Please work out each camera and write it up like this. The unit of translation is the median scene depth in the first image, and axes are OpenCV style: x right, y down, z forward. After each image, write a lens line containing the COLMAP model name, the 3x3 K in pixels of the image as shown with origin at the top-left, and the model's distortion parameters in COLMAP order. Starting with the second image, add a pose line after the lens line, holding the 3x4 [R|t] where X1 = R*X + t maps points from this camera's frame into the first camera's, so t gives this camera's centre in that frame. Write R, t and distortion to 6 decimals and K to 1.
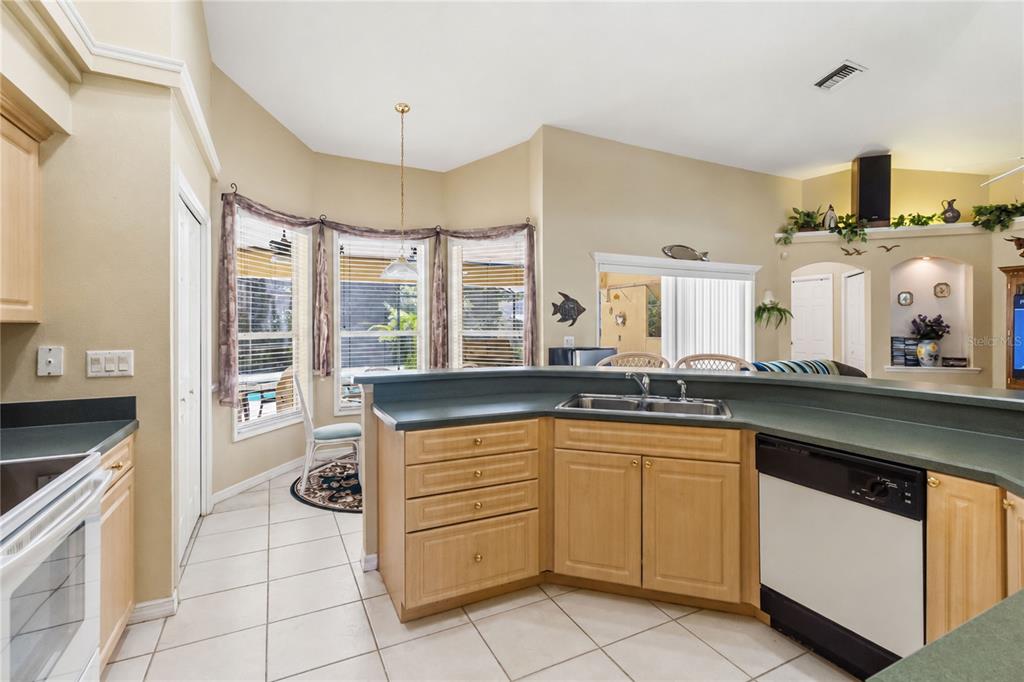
lens RADIAL K [[476.3, 0, 515.7], [0, 476.3, 322.6], [0, 0, 1]] dist [-0.000367, -0.000068]
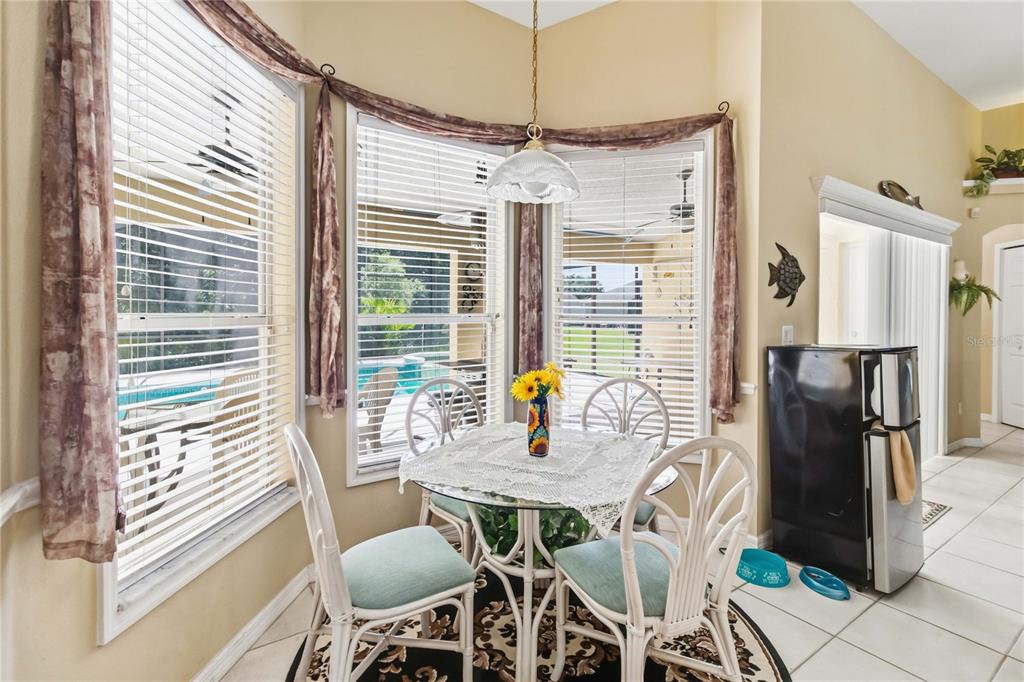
lens RADIAL K [[476.0, 0, 510.7], [0, 476.0, 315.5], [0, 0, 1]] dist [0.005723, 0.000558]
pose [[0.992677, 0.006060, 0.120645, -0.271768], [-0.007293, 0.999926, 0.009775, 0.014813], [-0.120577, -0.010583, 0.992648, 0.491419]]
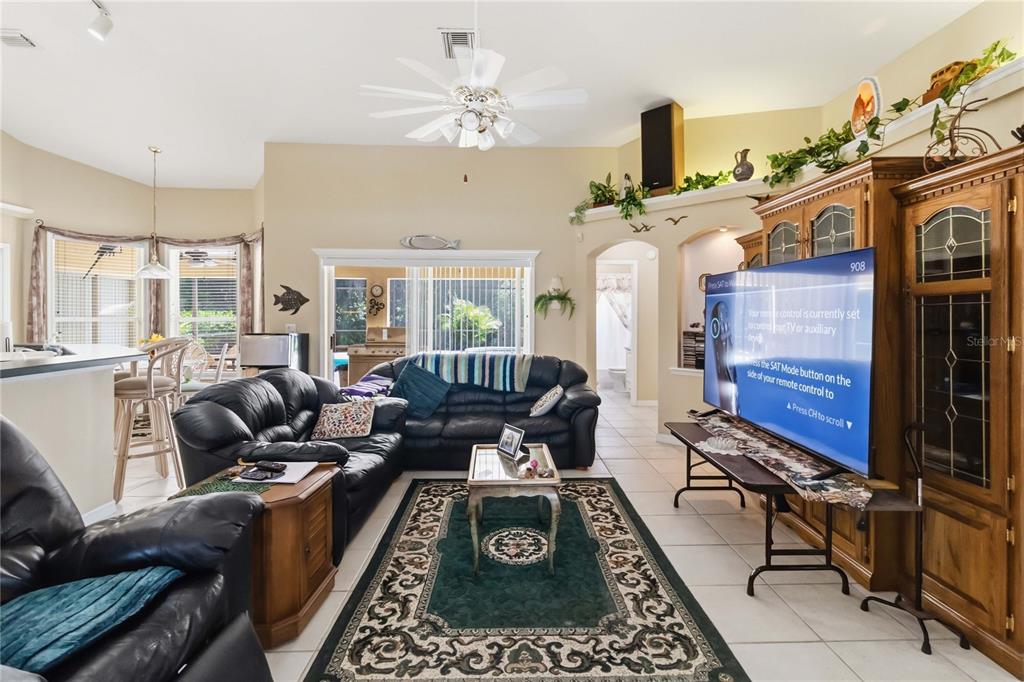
lens RADIAL K [[476.3, 0, 515.7], [0, 476.3, 322.6], [0, 0, 1]] dist [-0.000367, -0.000068]
pose [[0.903655, 0.013648, -0.428044, 1.096261], [-0.003561, 0.999697, 0.024358, -0.003057], [0.428247, -0.020487, 0.903430, 0.192551]]
